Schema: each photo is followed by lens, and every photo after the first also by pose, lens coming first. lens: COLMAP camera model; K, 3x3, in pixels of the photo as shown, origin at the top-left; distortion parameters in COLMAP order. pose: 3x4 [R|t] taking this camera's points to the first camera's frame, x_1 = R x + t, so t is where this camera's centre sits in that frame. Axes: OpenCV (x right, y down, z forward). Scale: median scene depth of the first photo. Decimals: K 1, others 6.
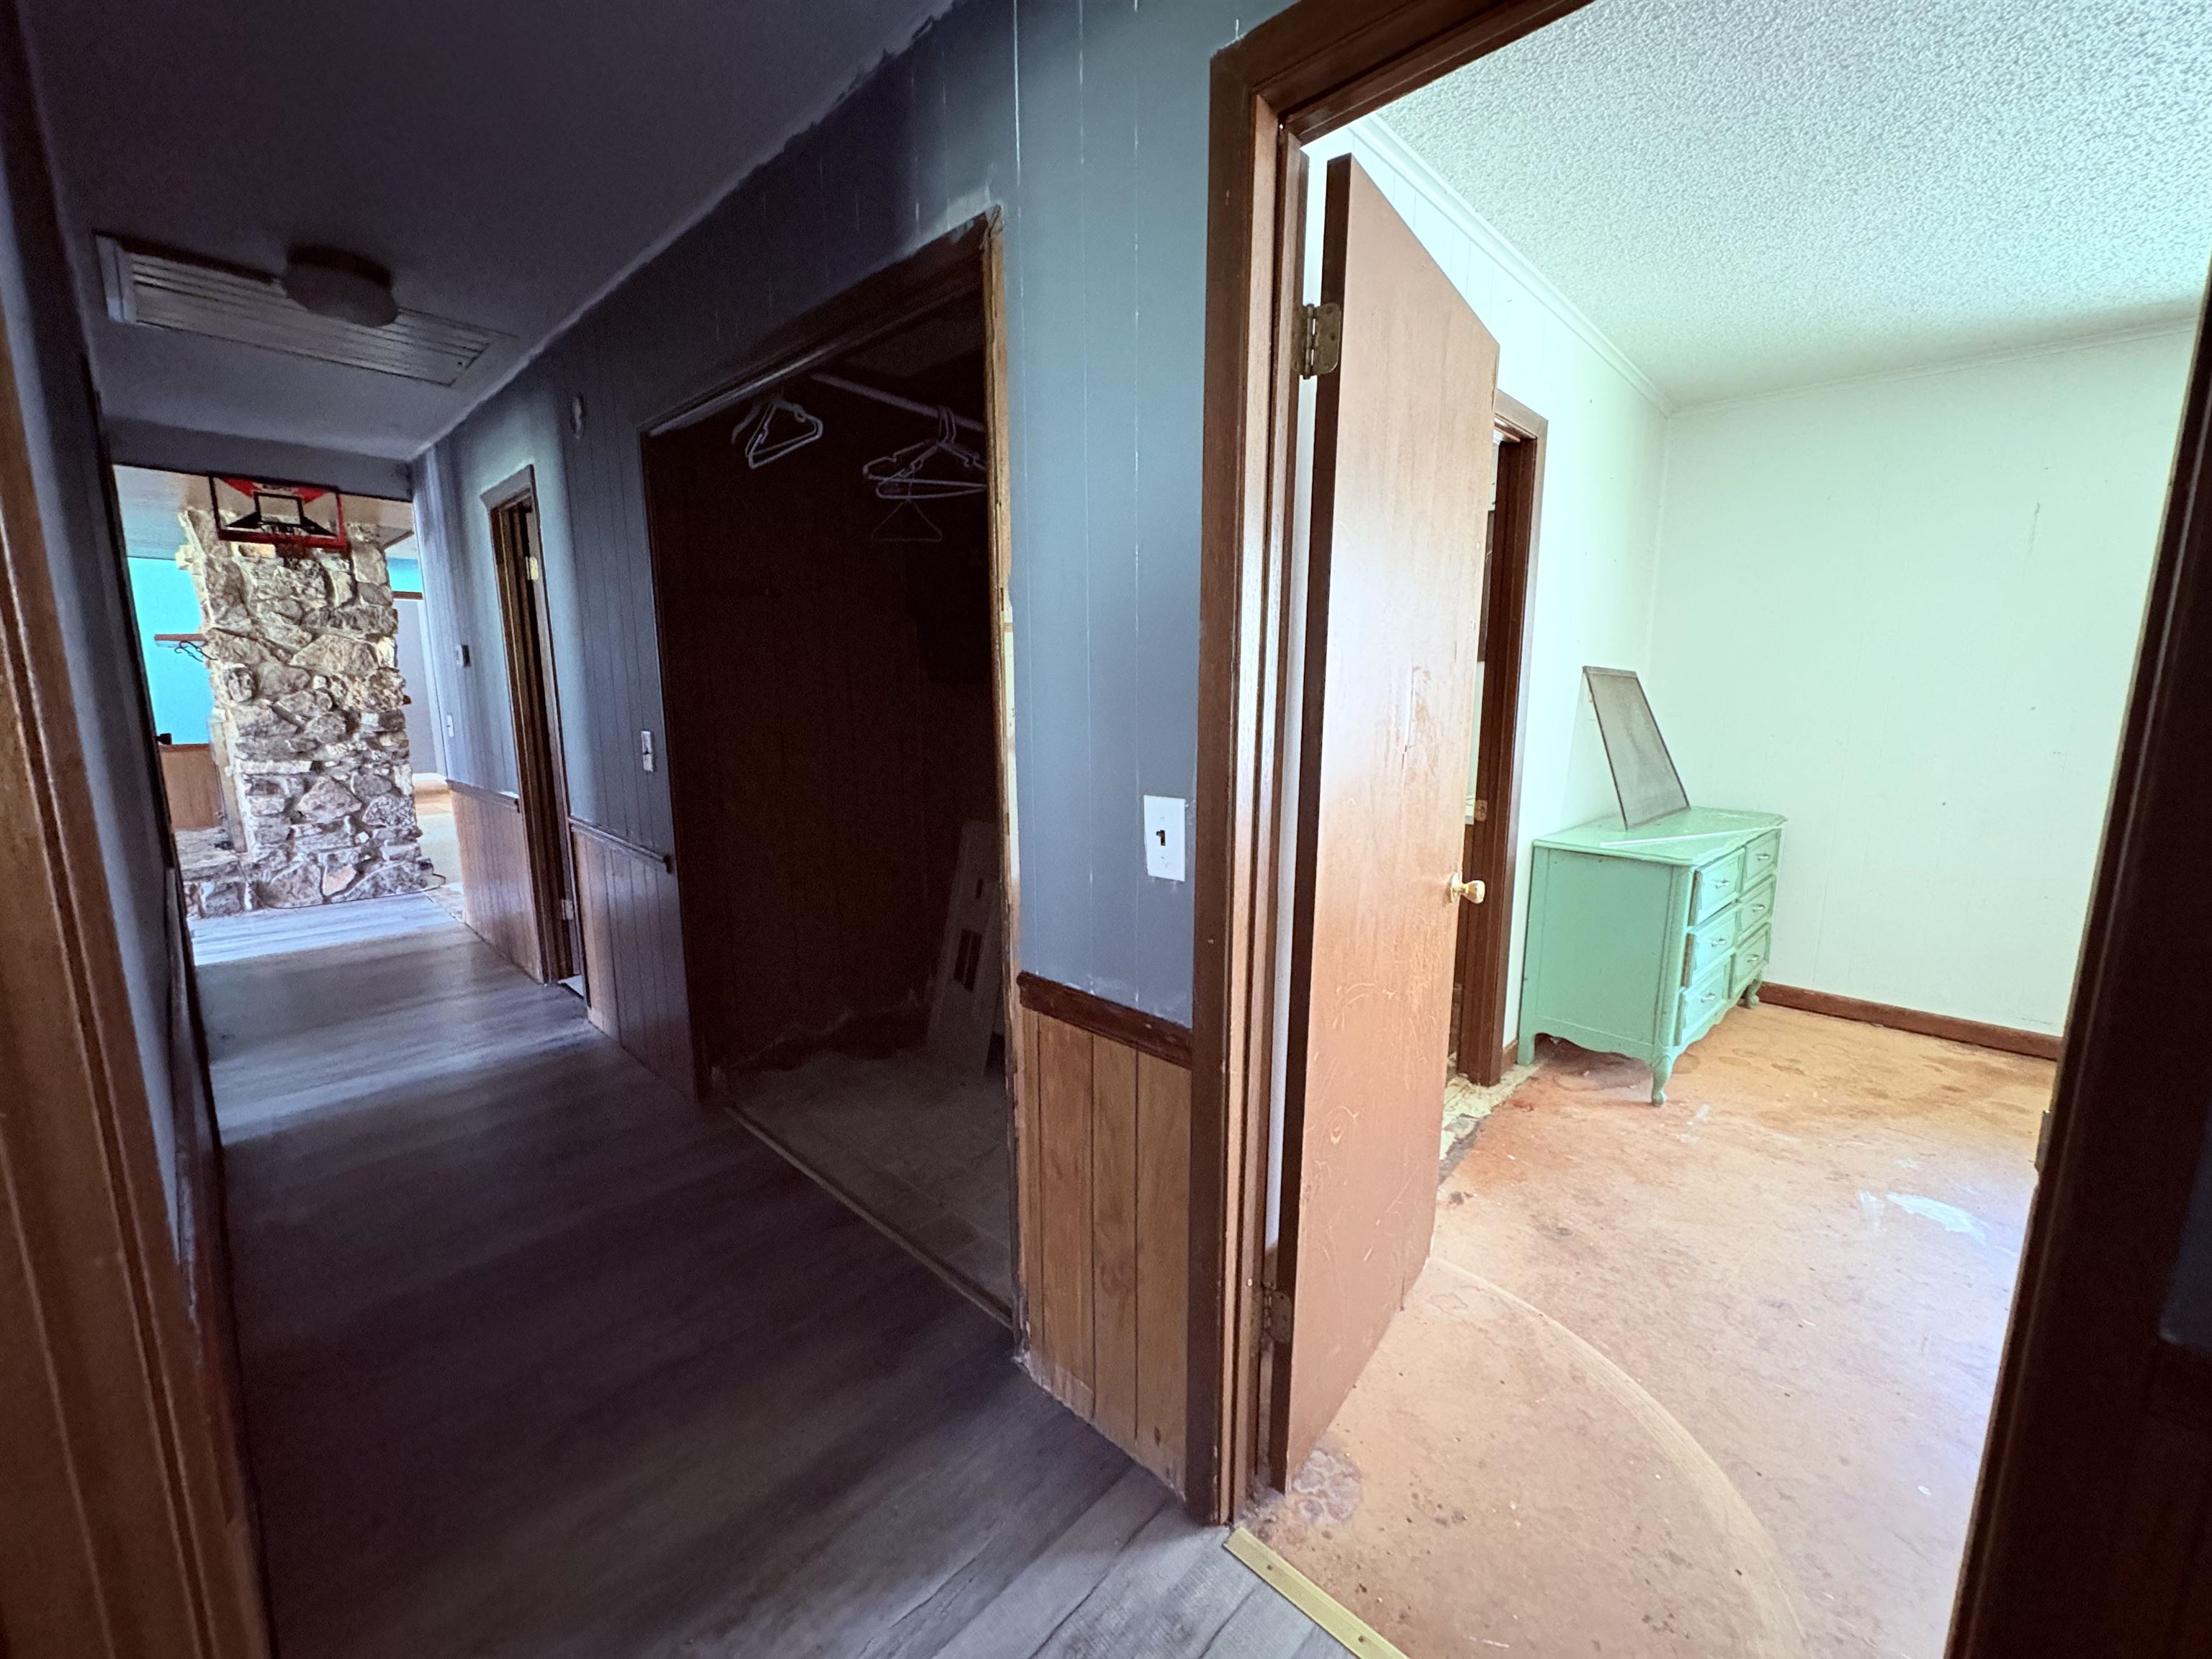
lens RADIAL K [[884.0, 0, 1104.5], [0, 884.0, 828.2], [0, 0, 1]] dist [0.001084, 0.000335]
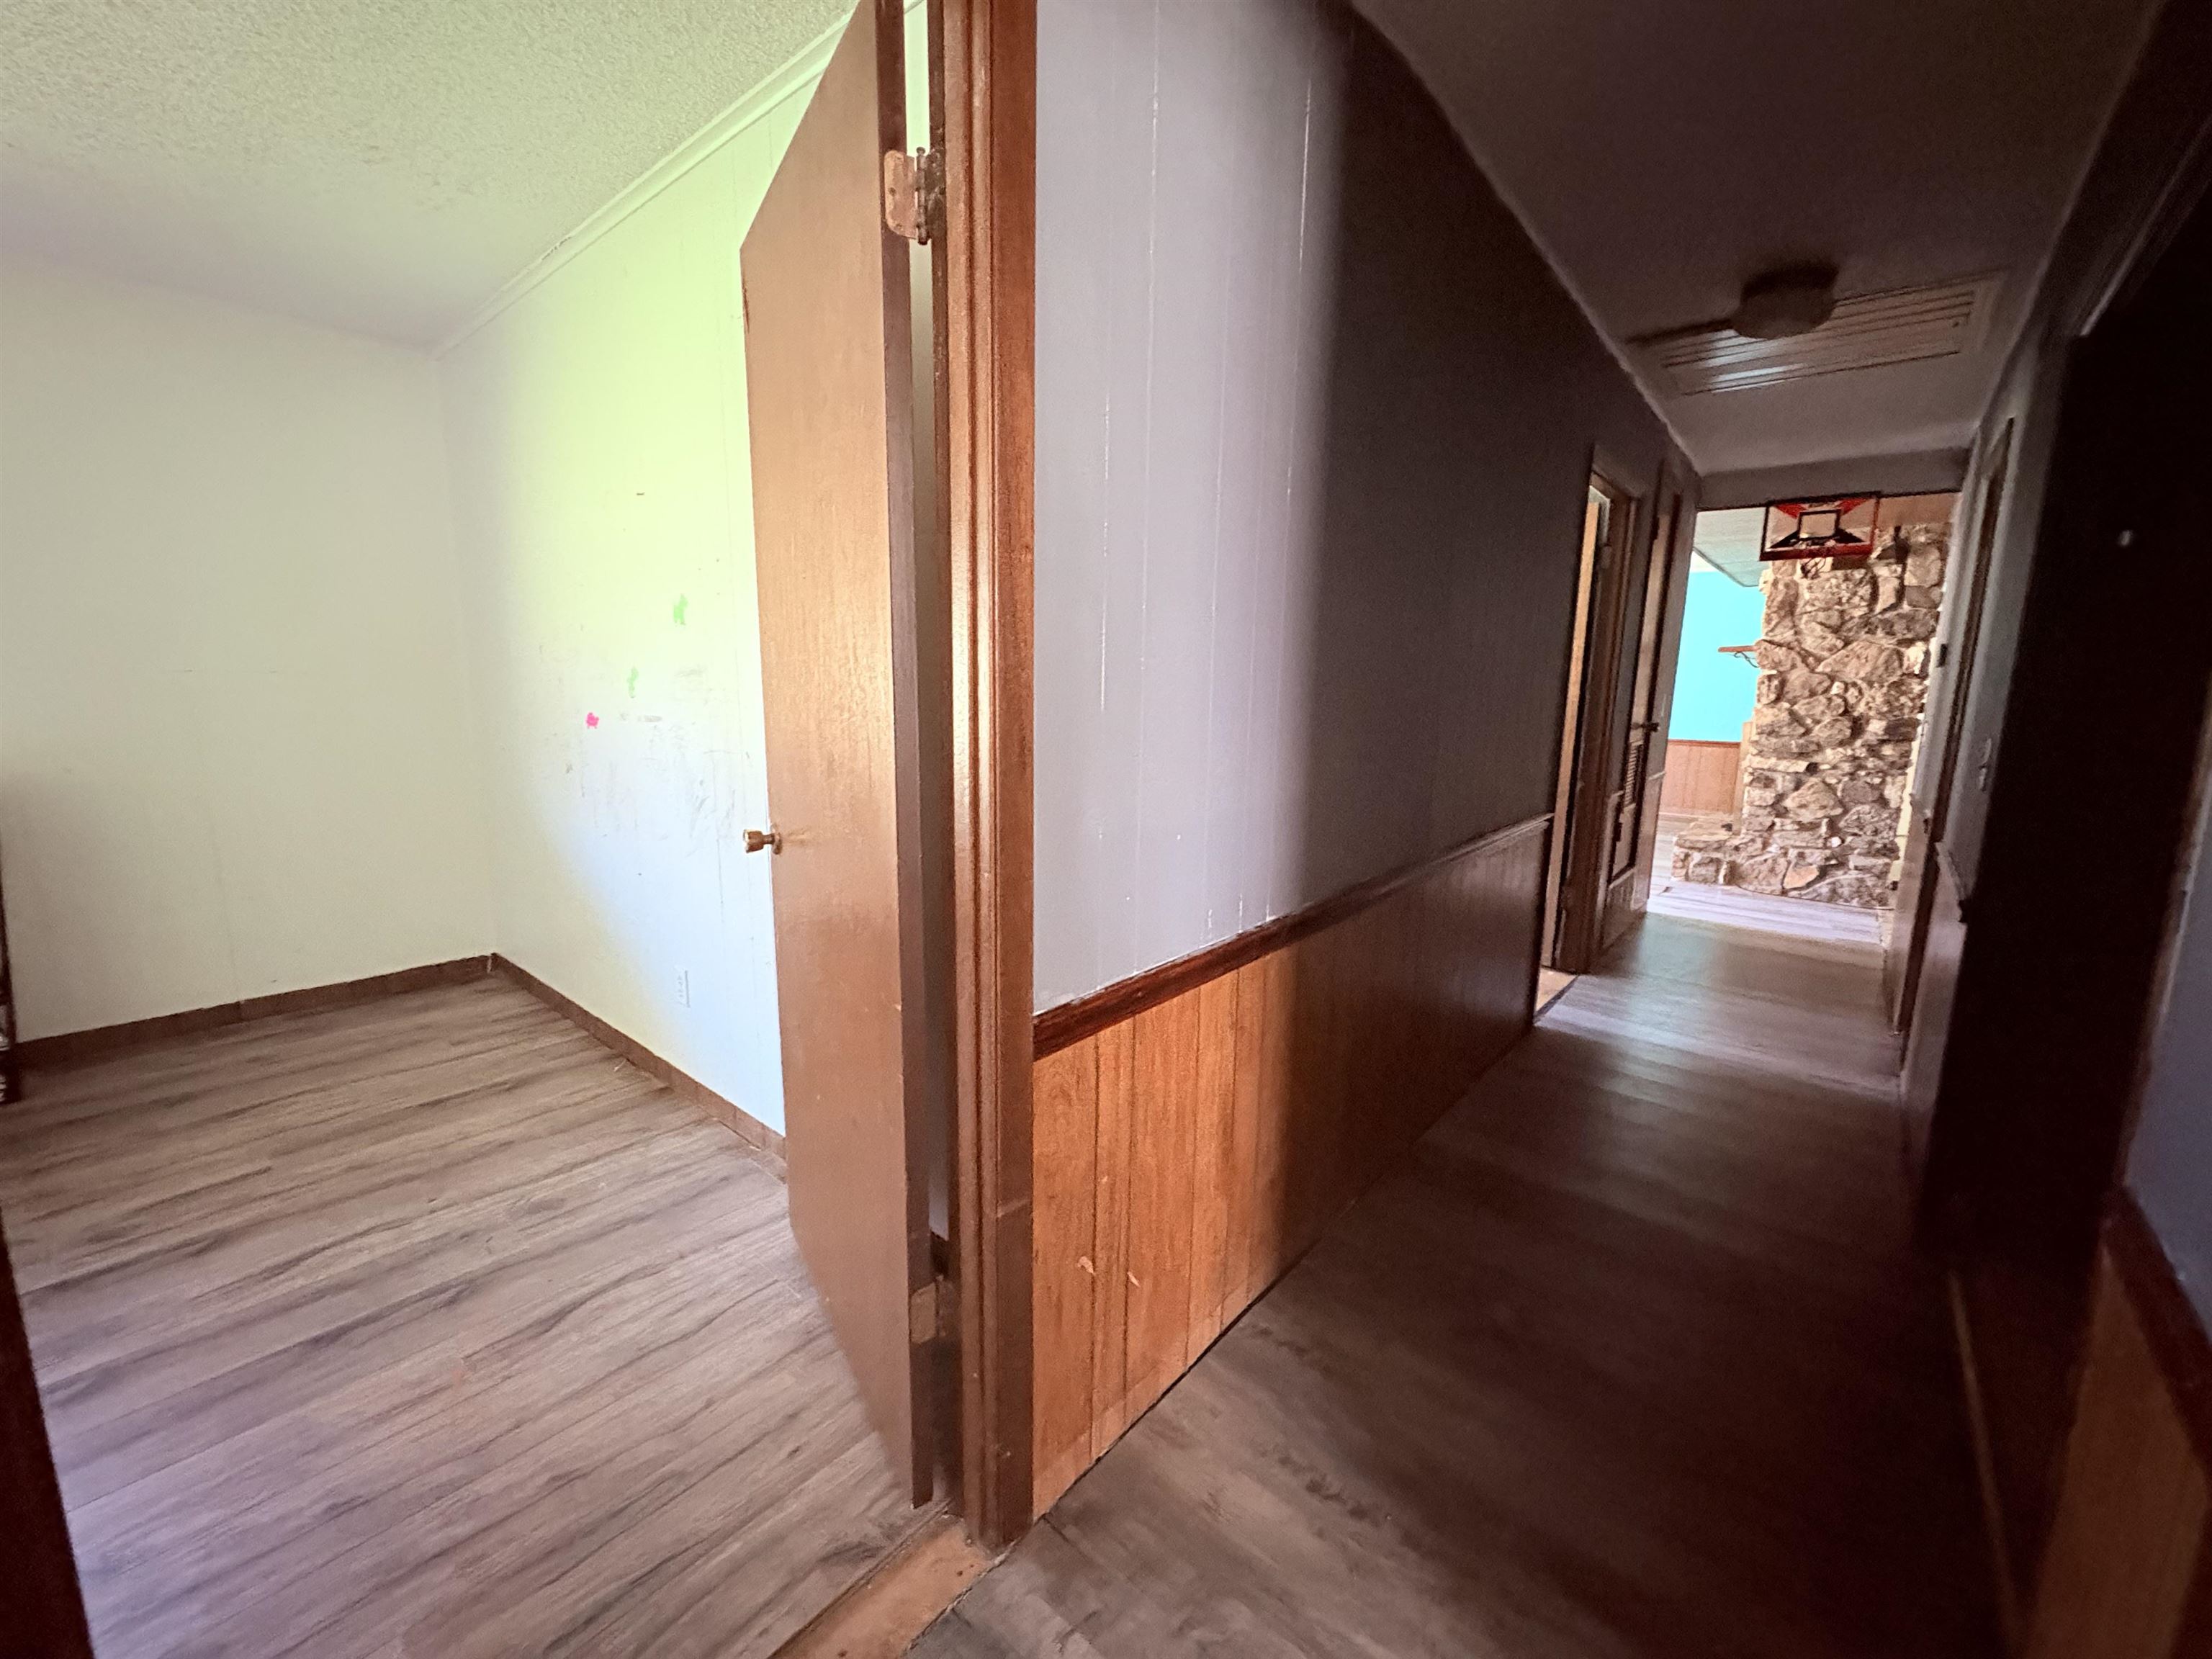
lens RADIAL K [[884.0, 0, 1104.5], [0, 884.0, 828.2], [0, 0, 1]] dist [0.001084, 0.000335]
pose [[0.063605, 0.164655, -0.984298, 0.103901], [-0.182776, 0.971535, 0.150709, -0.004778], [0.981095, 0.170321, 0.091890, 0.091048]]
